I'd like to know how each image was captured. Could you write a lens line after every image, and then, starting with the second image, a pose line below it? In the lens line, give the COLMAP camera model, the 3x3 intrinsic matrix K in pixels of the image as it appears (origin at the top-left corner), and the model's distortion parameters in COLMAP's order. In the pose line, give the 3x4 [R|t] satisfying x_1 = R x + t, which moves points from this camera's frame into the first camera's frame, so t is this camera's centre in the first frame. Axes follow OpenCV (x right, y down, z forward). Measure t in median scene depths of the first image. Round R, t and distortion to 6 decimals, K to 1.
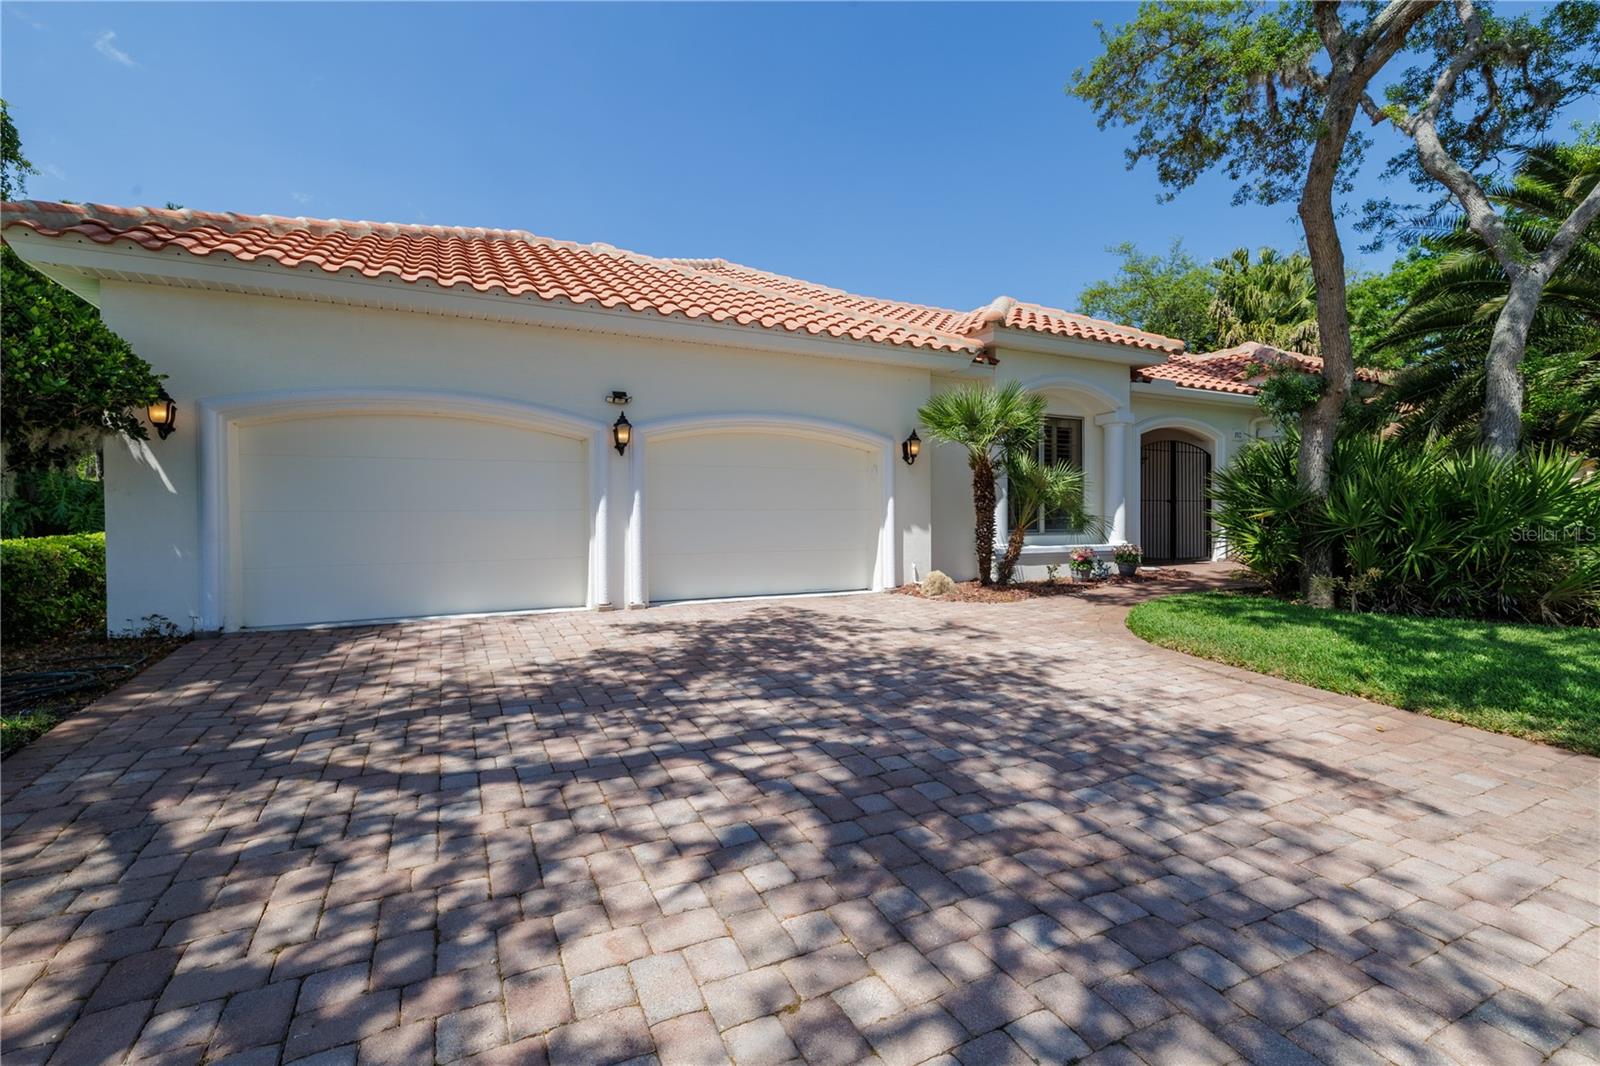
lens RADIAL K [[650.5, 0, 741.0], [0, 650.5, 540.2], [0, 0, 1]] dist [-0.009787, 0.005084]
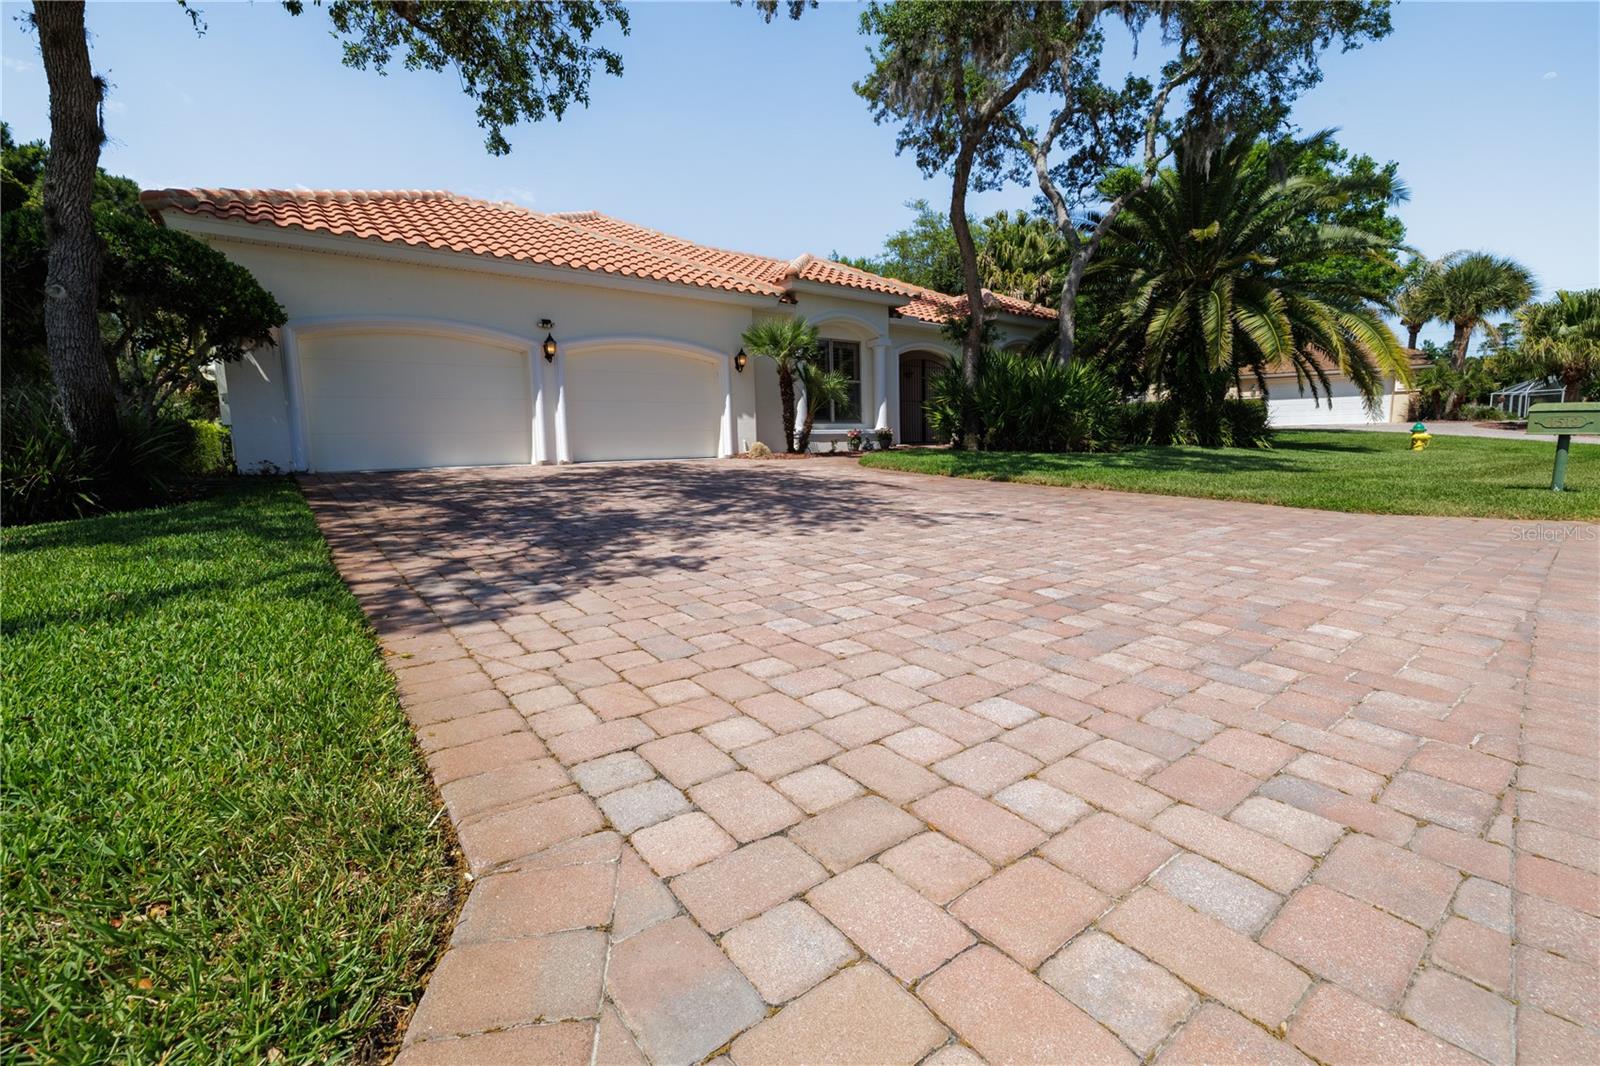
lens RADIAL K [[650.5, 0, 741.0], [0, 650.5, 540.2], [0, 0, 1]] dist [-0.009787, 0.005084]
pose [[0.977453, -0.053420, 0.204284, -0.063584], [0.032199, 0.993863, 0.105828, 0.109732], [-0.208684, -0.096864, 0.973174, -0.493311]]
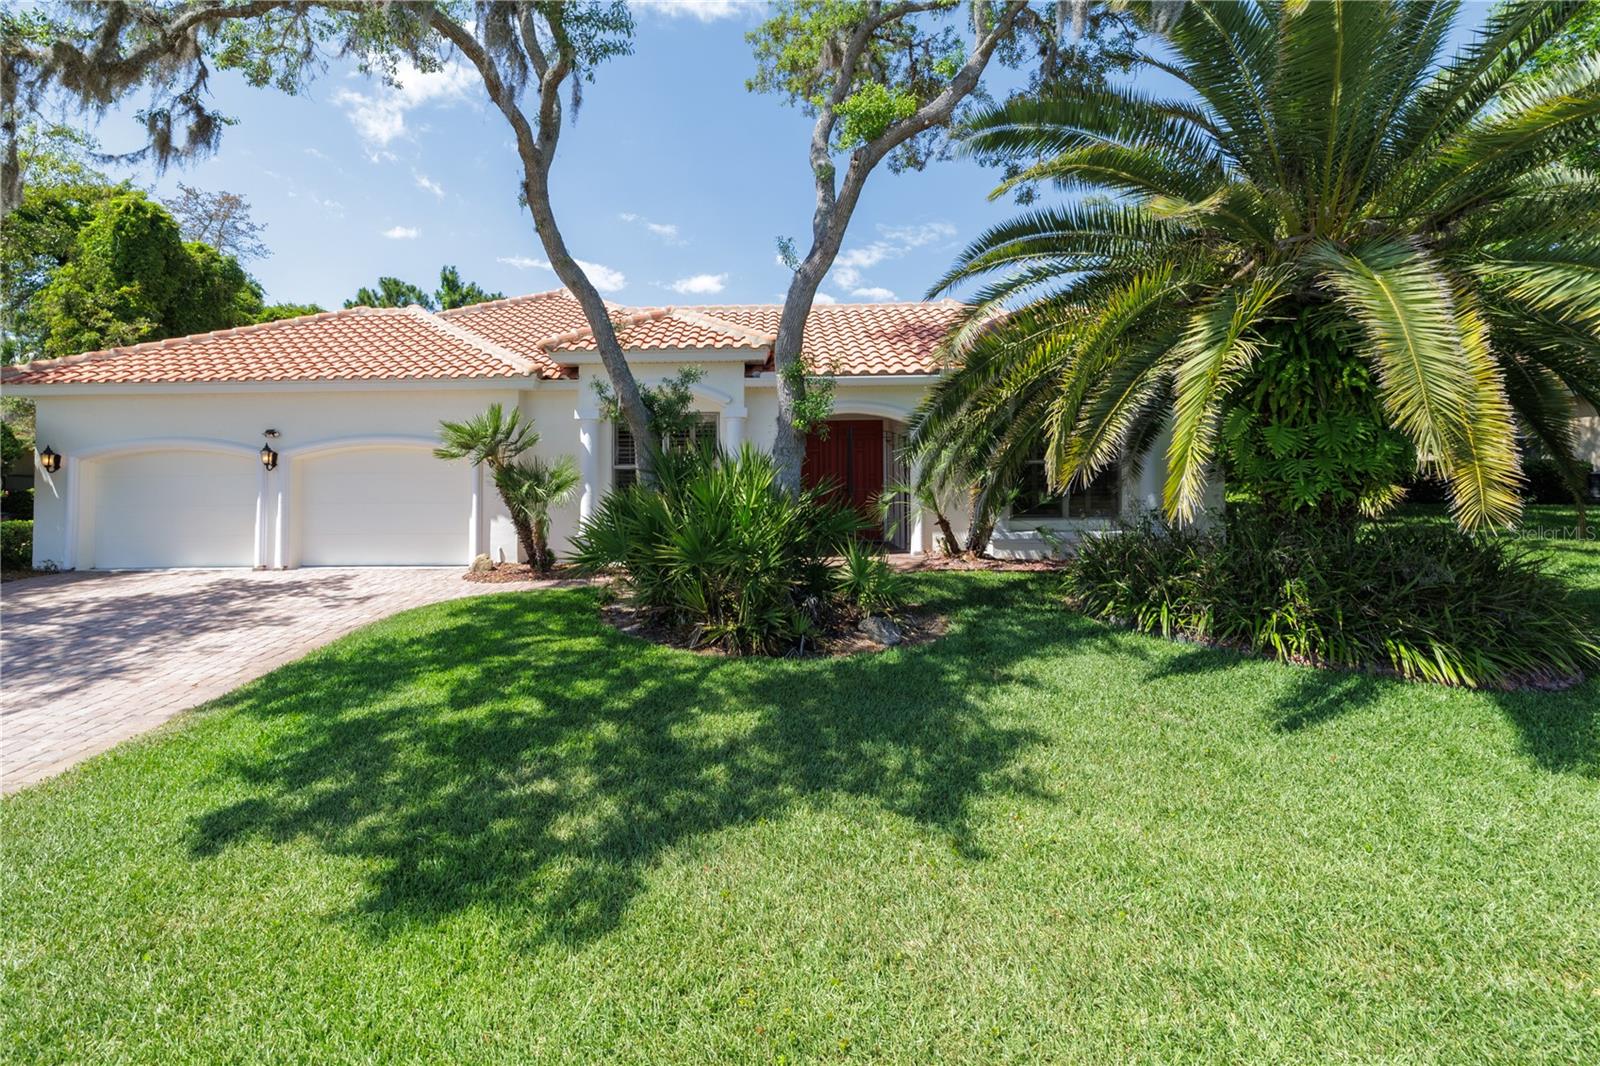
lens RADIAL K [[650.5, 0, 741.0], [0, 650.5, 540.2], [0, 0, 1]] dist [-0.009787, 0.005084]
pose [[0.905991, 0.012102, -0.423124, 1.233833], [-0.011035, 0.999927, 0.004972, 0.014281], [0.423153, 0.000164, 0.906058, 0.058450]]
